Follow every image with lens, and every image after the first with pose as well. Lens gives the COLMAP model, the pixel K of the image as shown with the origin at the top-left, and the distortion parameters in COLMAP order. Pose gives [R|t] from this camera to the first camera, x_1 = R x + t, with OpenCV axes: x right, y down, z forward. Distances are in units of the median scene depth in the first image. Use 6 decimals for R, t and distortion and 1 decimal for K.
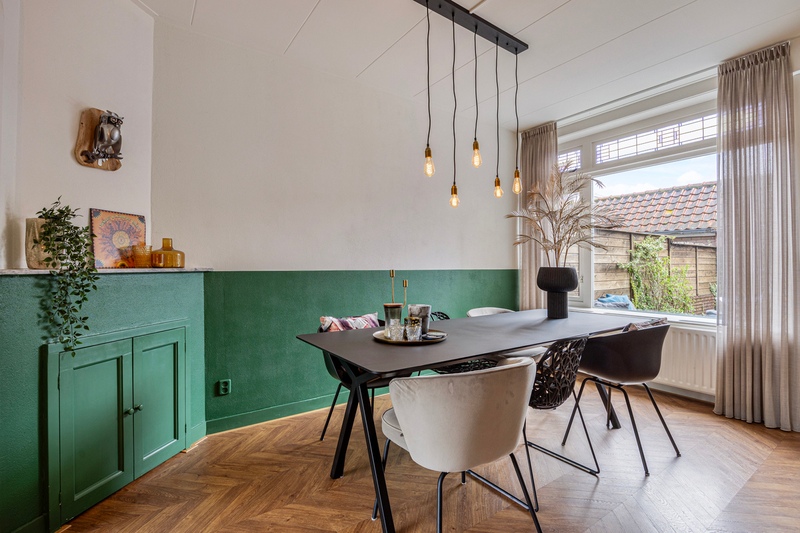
lens RADIAL K [[368.5, 0, 397.7], [0, 368.5, 262.0], [0, 0, 1]] dist [-0.000934, -0.000196]
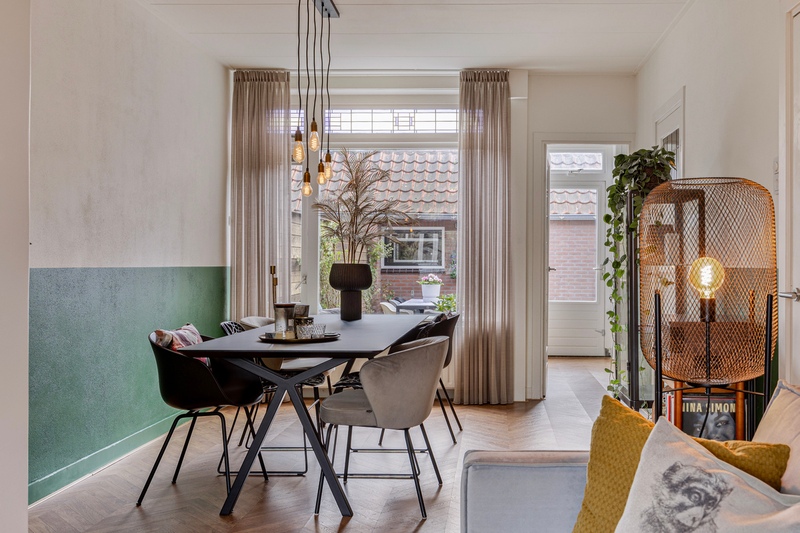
lens RADIAL K [[793.5, 0, 401.2], [0, 793.5, 266.3], [0, 0, 1]] dist [0.016350, 0.000000]
pose [[0.664232, 0.004662, 0.747512, -0.928992], [-0.015114, 0.999860, 0.007195, 0.004416], [-0.747374, -0.016077, 0.664209, -0.378983]]
